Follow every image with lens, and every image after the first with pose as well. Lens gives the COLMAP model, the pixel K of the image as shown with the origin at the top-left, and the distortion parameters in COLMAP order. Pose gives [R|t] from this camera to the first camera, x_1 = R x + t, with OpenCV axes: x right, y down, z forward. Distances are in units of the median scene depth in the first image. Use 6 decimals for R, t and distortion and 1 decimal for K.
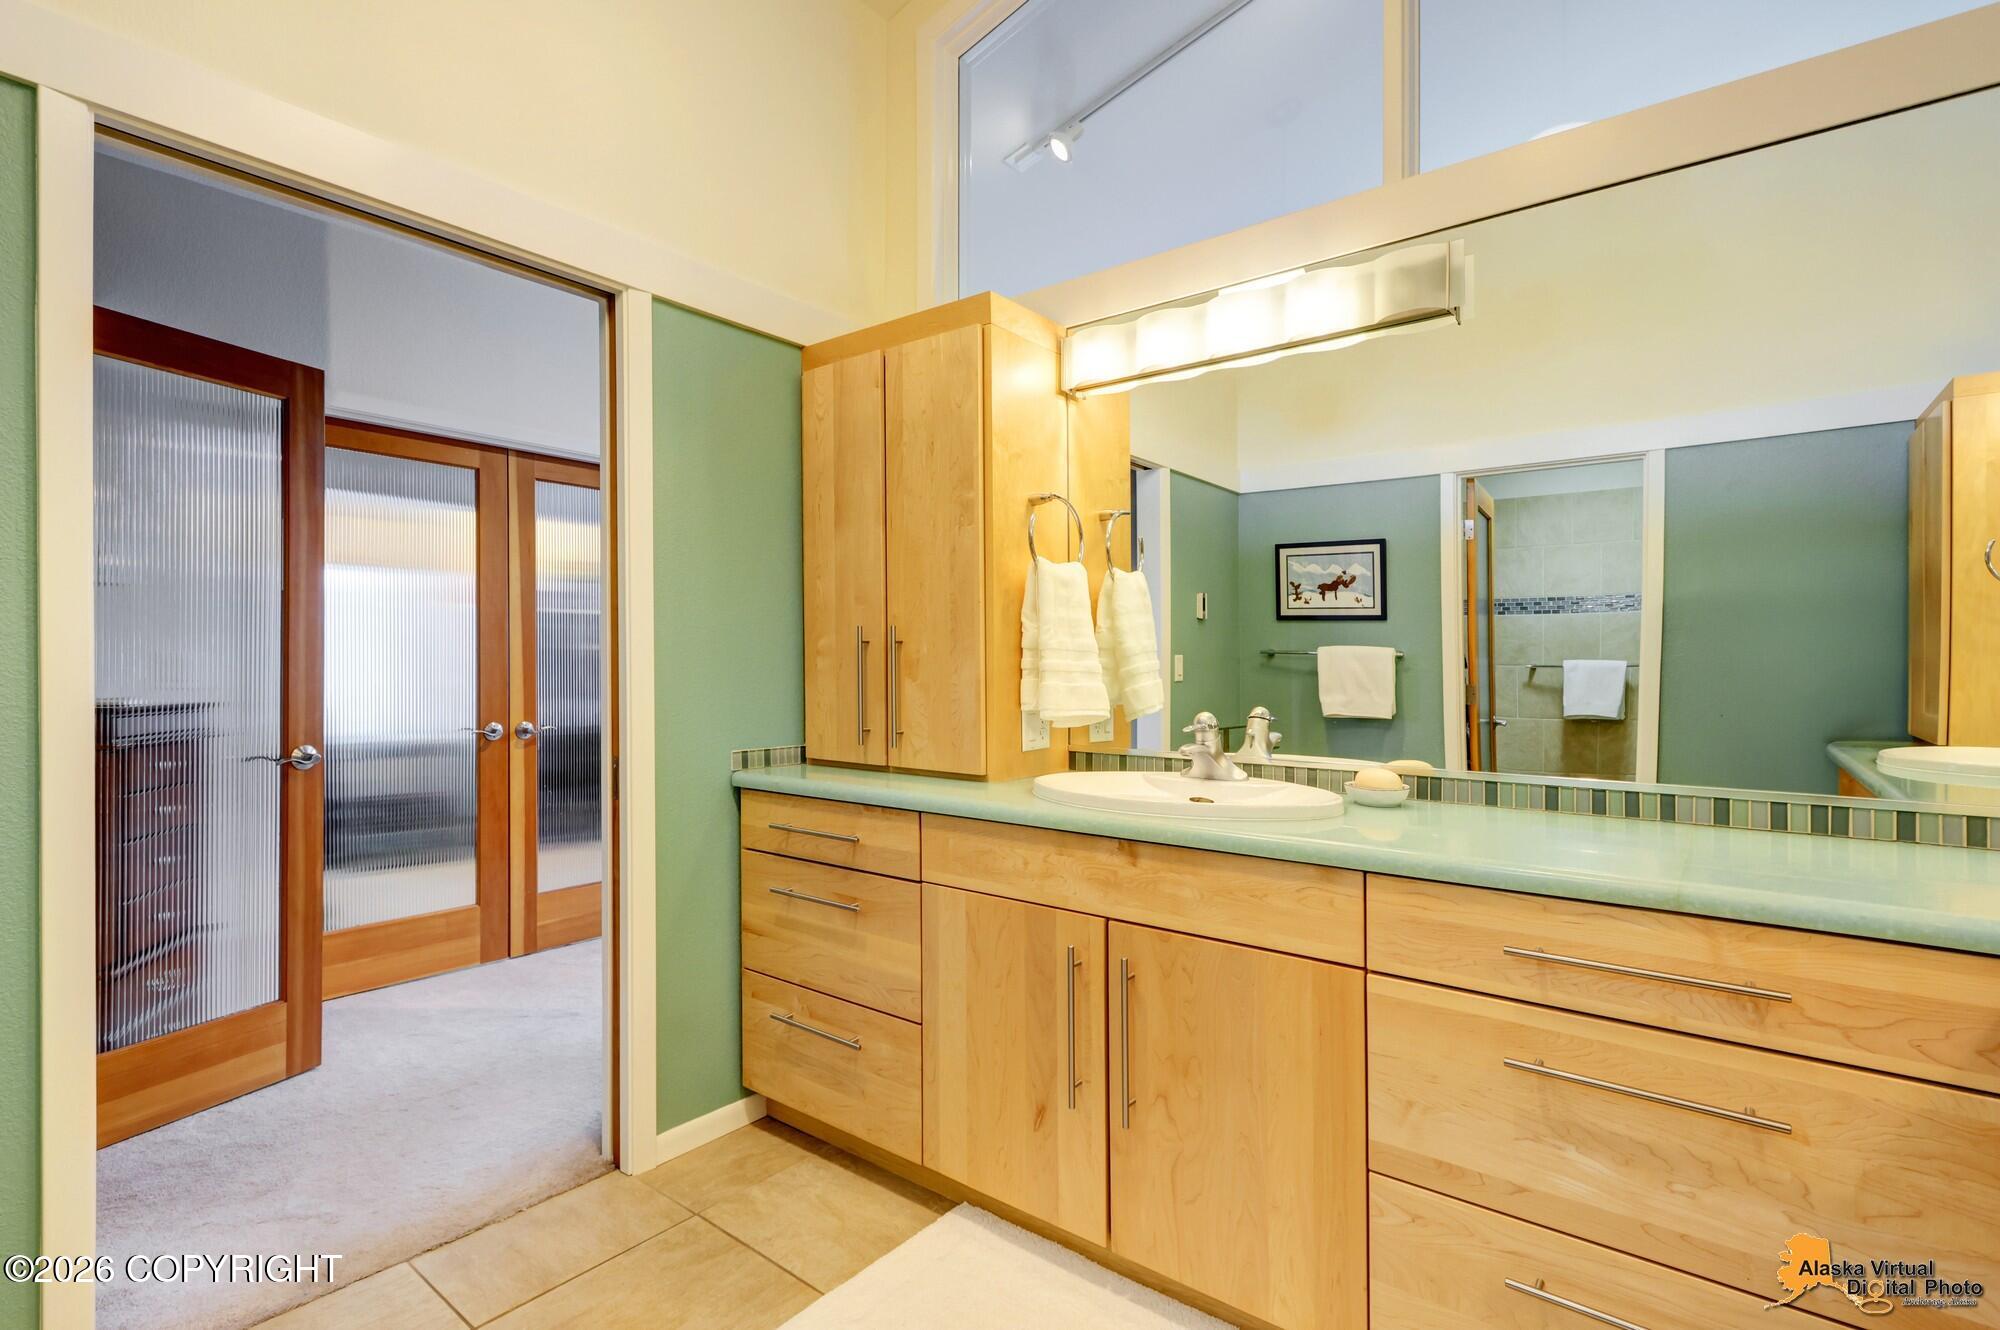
lens RADIAL K [[938.4, 0, 1003.6], [0, 938.4, 679.5], [0, 0, 1]] dist [0.012696, -0.003727]
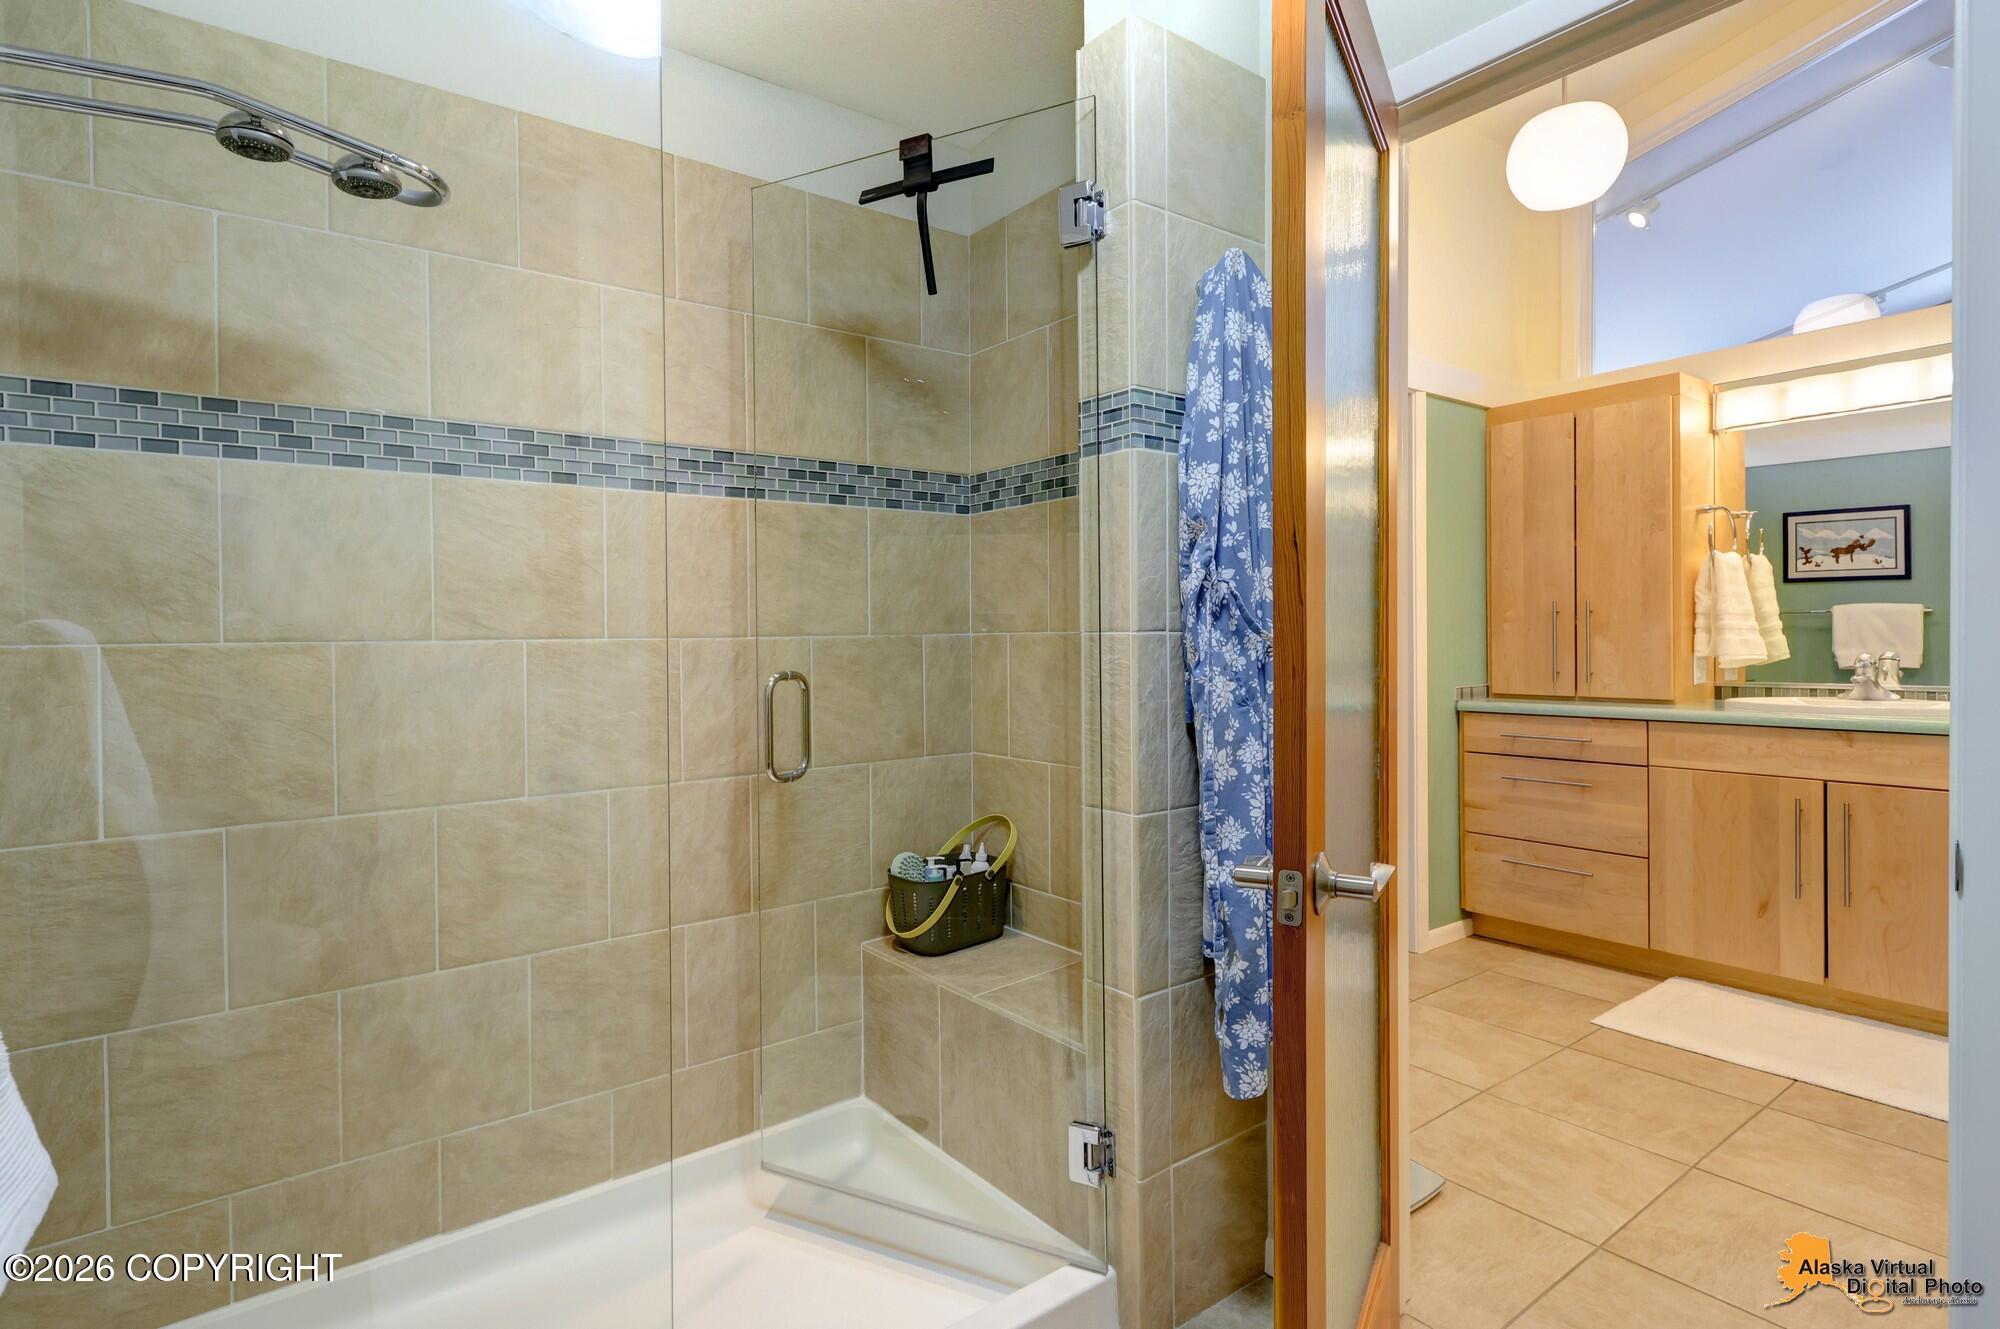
lens RADIAL K [[1008.9, 0, 995.9], [0, 1008.9, 669.9], [0, 0, 1]] dist [0.009898, -0.000691]
pose [[0.968428, -0.010551, -0.249070, -0.650719], [0.015314, 0.999735, 0.017191, 0.010637], [0.248822, -0.020463, 0.968333, -0.807542]]
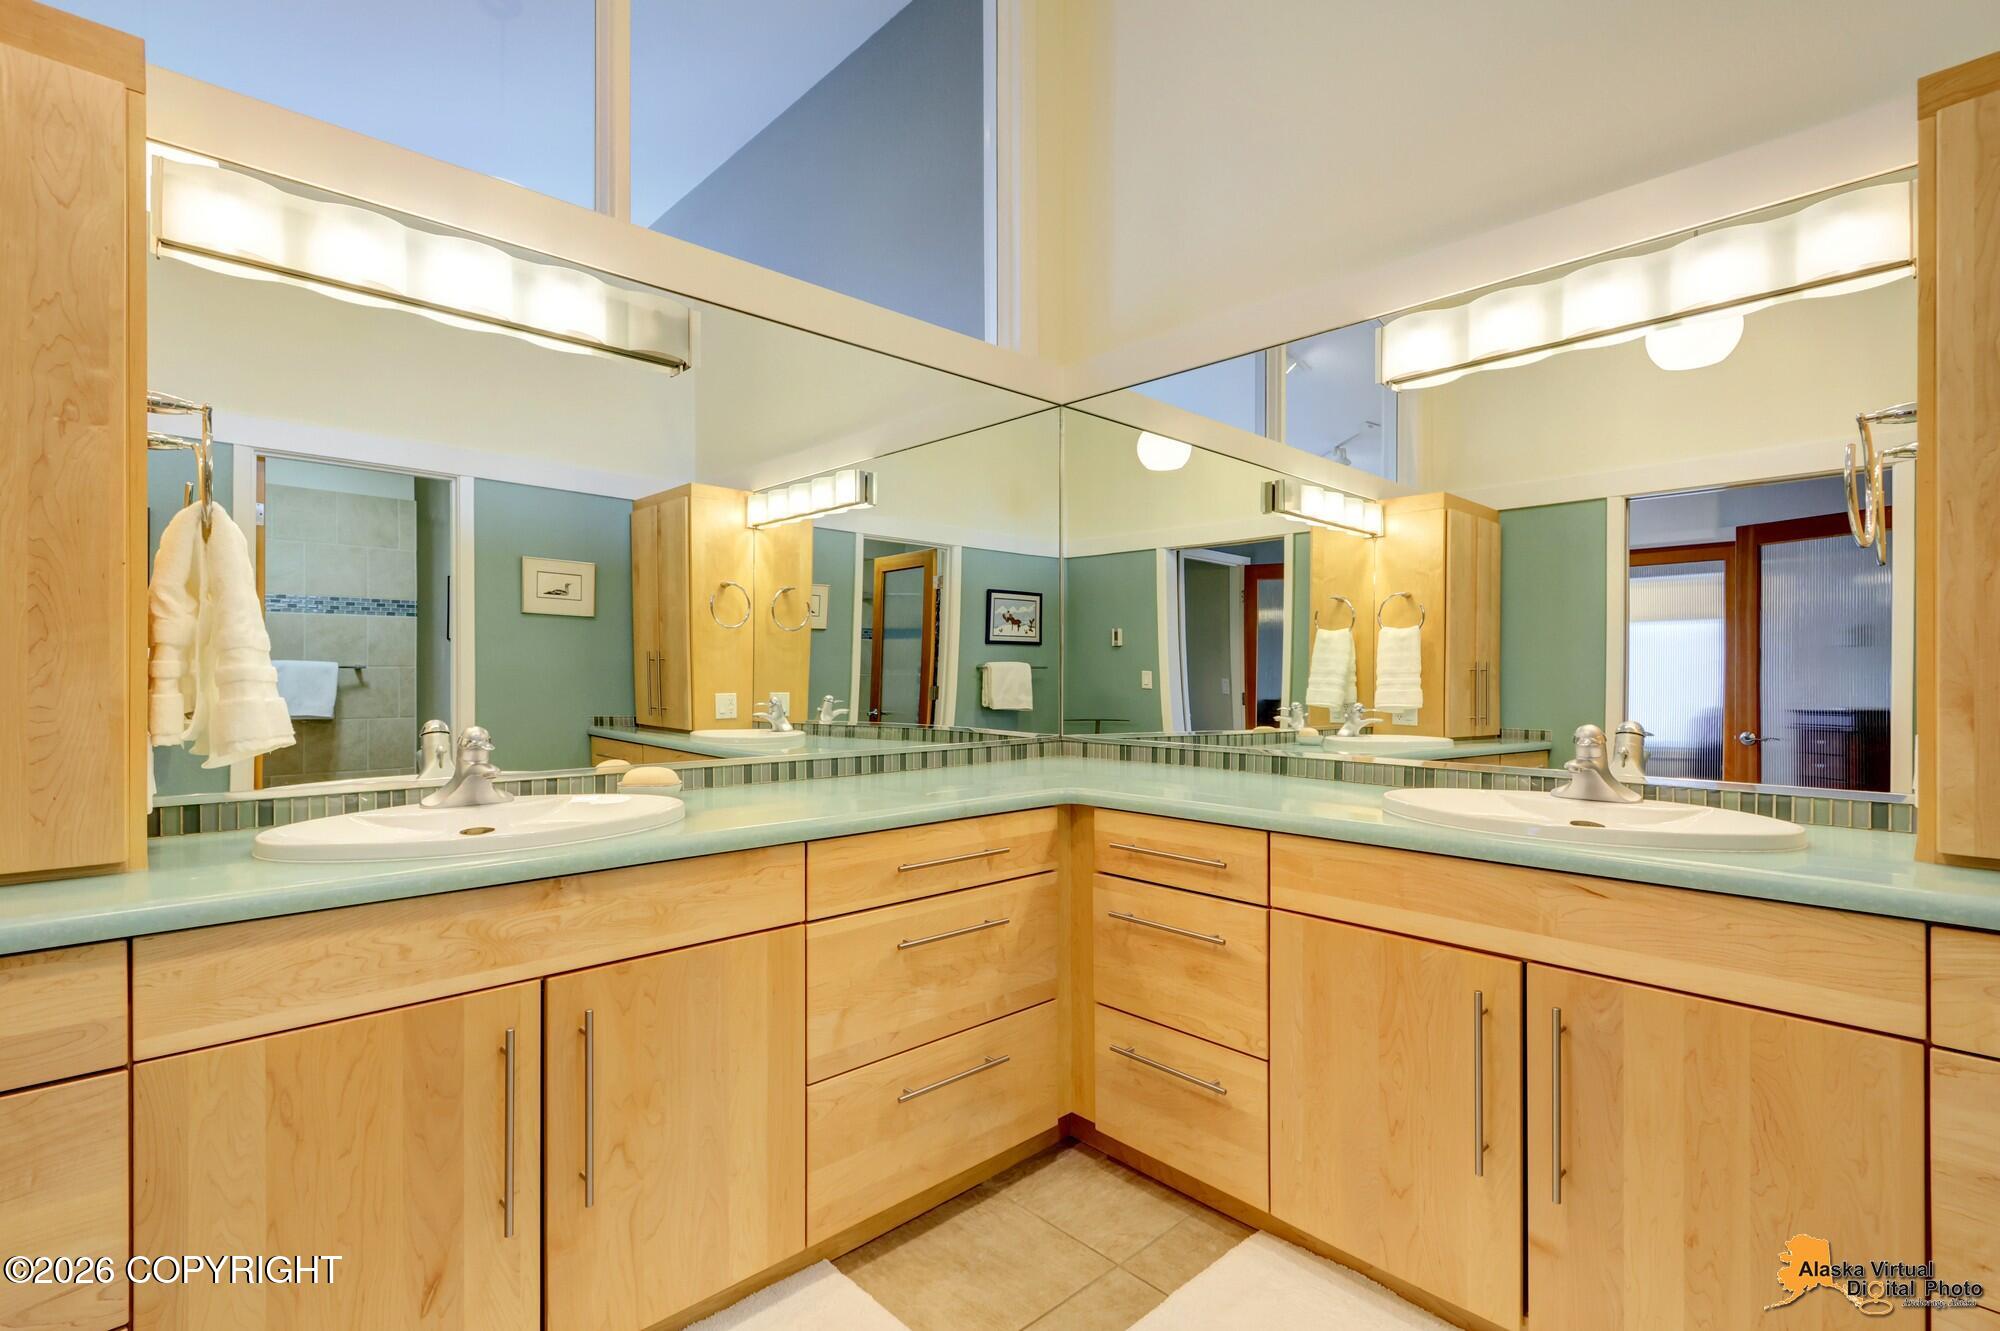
lens RADIAL K [[938.4, 0, 1008.5], [0, 938.4, 668.2], [0, 0, 1]] dist [0.012696, -0.003727]
pose [[0.145507, -0.000788, 0.989357, -0.514476], [0.011247, 0.999936, -0.000857, -0.011064], [-0.989293, 0.011252, 0.145506, 0.369127]]
